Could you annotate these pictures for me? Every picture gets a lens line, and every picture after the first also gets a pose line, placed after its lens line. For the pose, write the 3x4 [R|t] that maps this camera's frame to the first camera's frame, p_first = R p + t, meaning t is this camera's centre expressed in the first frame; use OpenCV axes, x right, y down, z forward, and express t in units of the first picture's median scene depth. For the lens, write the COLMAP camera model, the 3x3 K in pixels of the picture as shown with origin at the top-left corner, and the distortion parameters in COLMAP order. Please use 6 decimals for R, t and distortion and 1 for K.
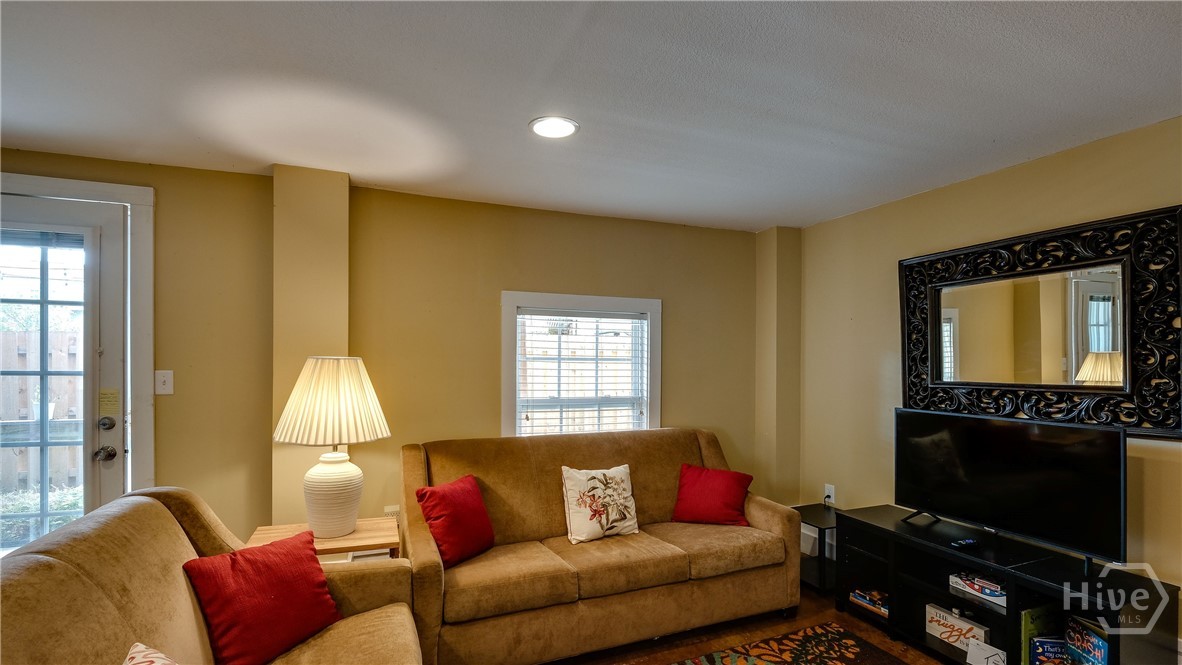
lens RADIAL K [[519.4, 0, 585.2], [0, 519.4, 371.3], [0, 0, 1]] dist [-0.000392, 0.000005]
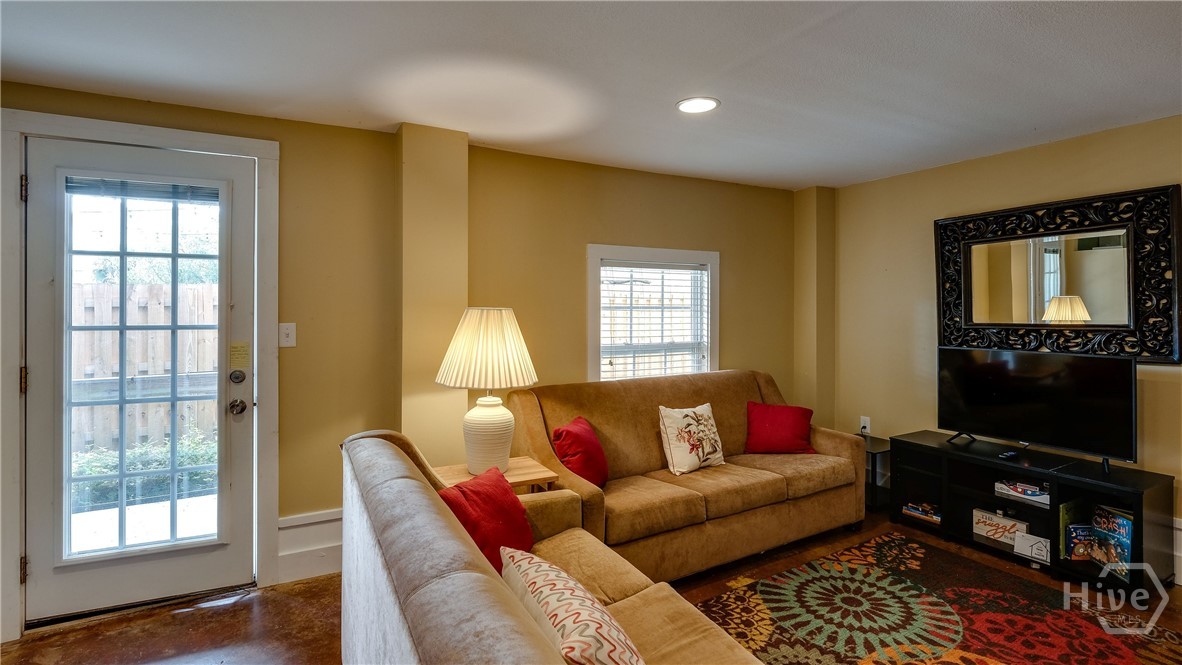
lens RADIAL K [[543.4, 0, 597.8], [0, 543.4, 319.3], [0, 0, 1]] dist [0.000987, -0.000217]
pose [[0.991016, -0.013261, 0.133088, -0.352886], [0.013506, 0.999908, -0.000936, 0.000369], [-0.133063, 0.002725, 0.991104, -0.125052]]
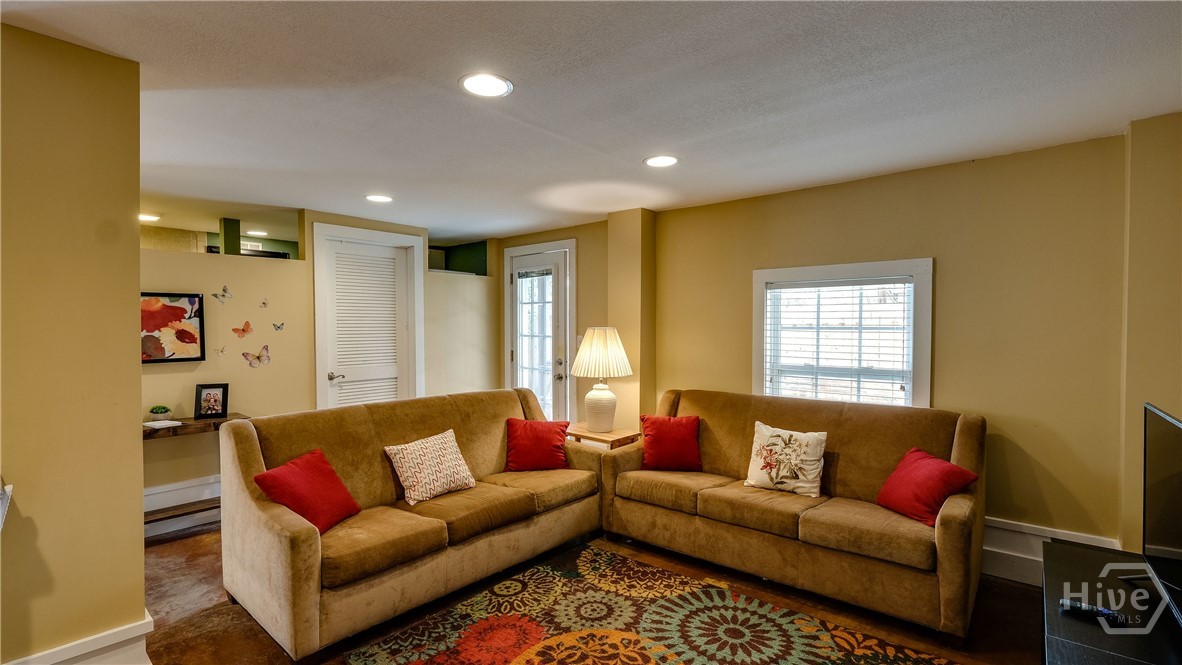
lens RADIAL K [[535.1, 0, 598.5], [0, 535.1, 360.9], [0, 0, 1]] dist [-0.001367, -0.000268]
pose [[0.481612, 0.046511, -0.875149, 0.900047], [-0.019043, 0.998910, 0.042609, 0.005879], [0.876177, -0.003856, 0.481973, 0.131879]]
